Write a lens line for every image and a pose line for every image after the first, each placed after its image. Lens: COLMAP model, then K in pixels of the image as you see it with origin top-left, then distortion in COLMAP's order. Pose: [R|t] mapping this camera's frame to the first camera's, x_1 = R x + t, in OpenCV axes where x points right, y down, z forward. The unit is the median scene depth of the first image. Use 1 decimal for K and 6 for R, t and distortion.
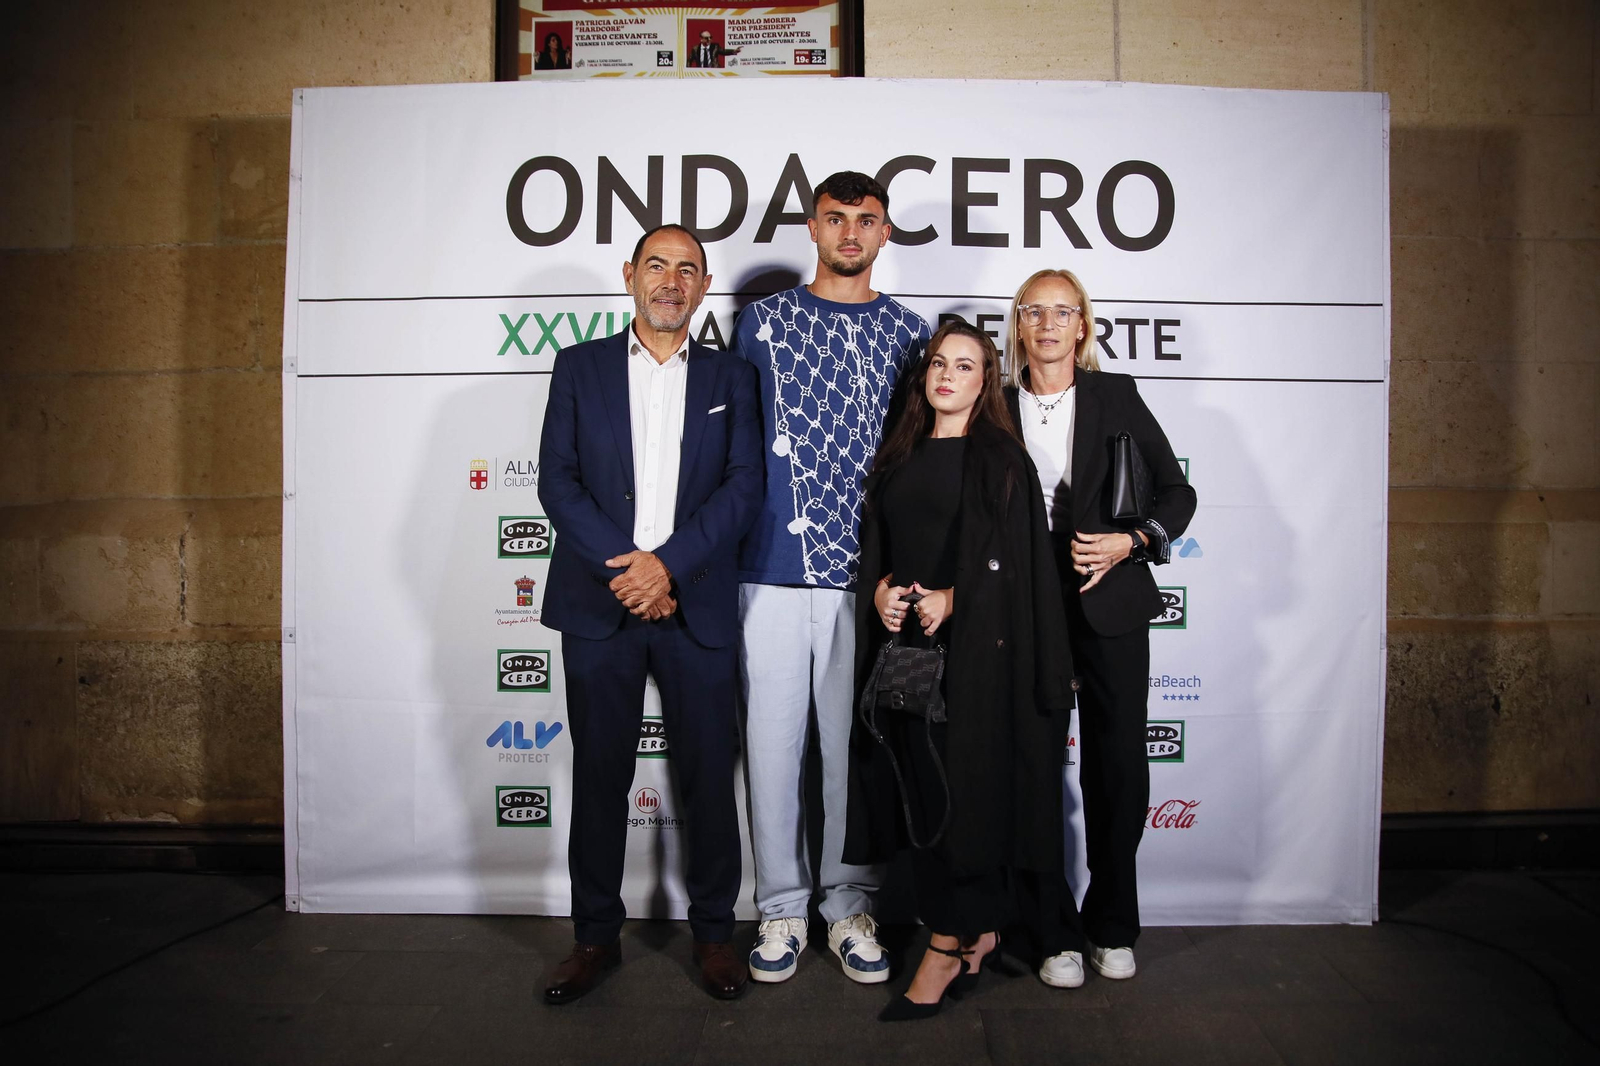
lens RADIAL K [[1046.3, 0, 865.5], [0, 1046.3, 523.3], [0, 0, 1]] dist [-0.077933, 0.037152]
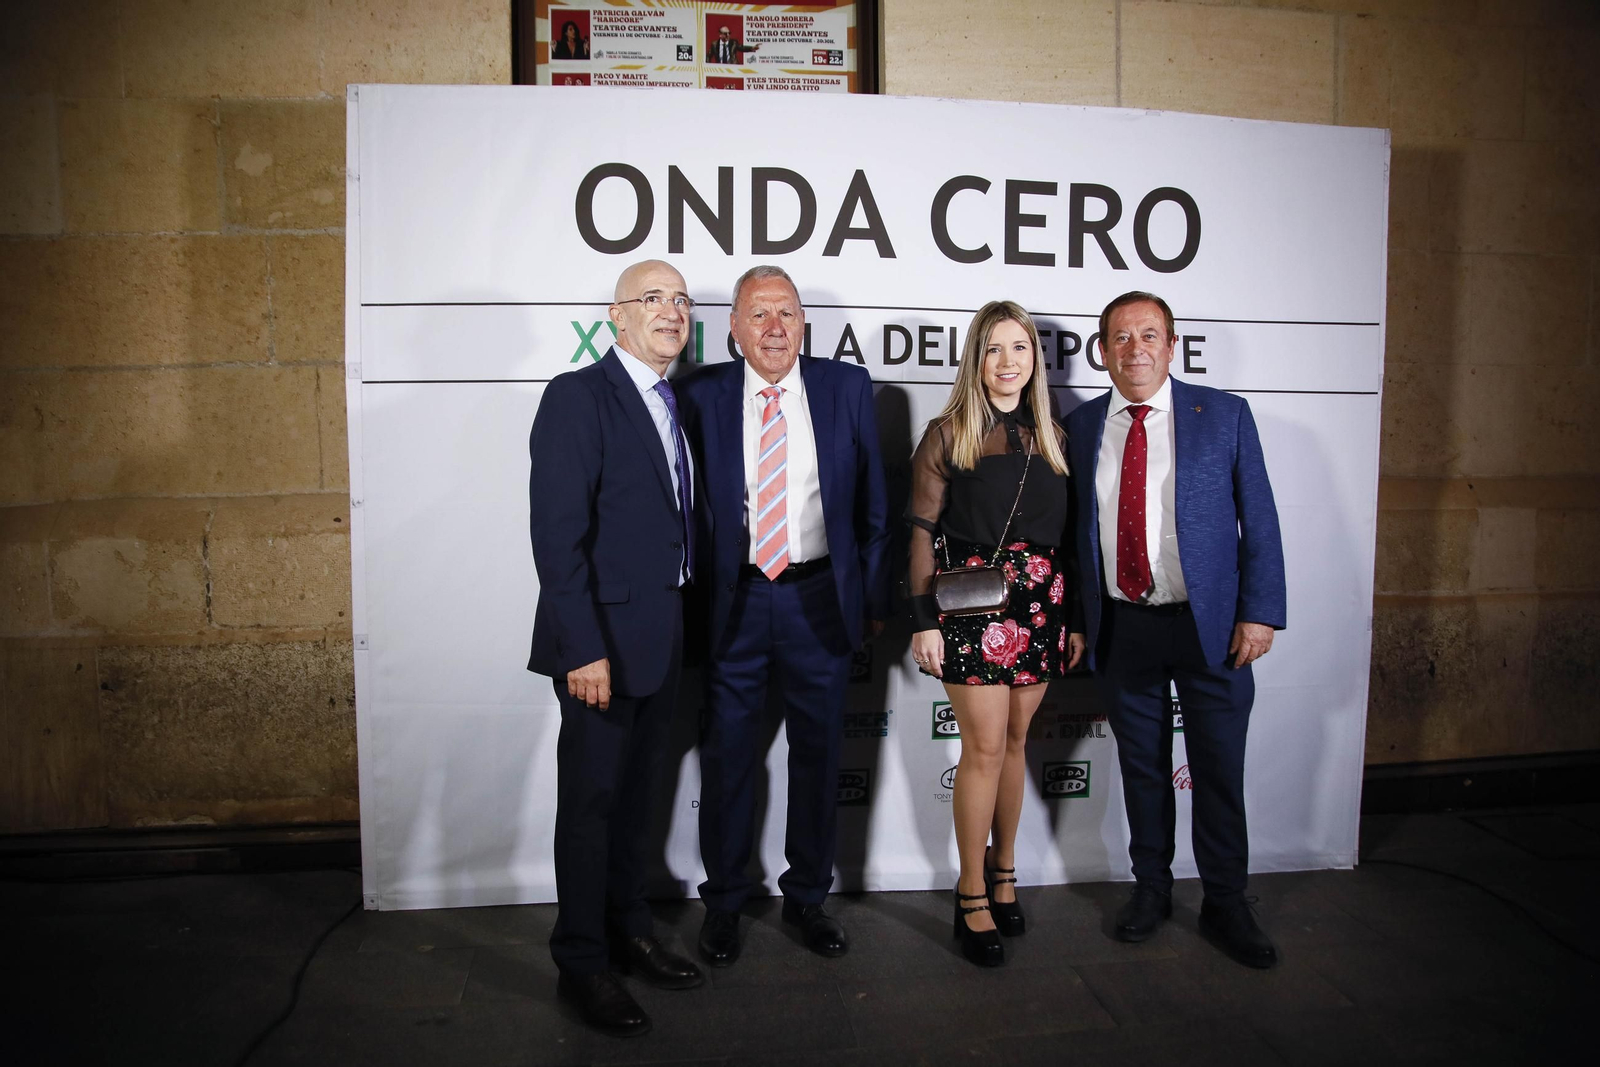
lens RADIAL K [[1046.3, 0, 793.3], [0, 1046.3, 528.2], [0, 0, 1]] dist [-0.077933, 0.037152]
pose [[0.993305, -0.012871, 0.114804, -0.256904], [0.004869, 0.997556, 0.069708, -0.071959], [-0.115420, -0.068682, 0.990939, -0.047228]]
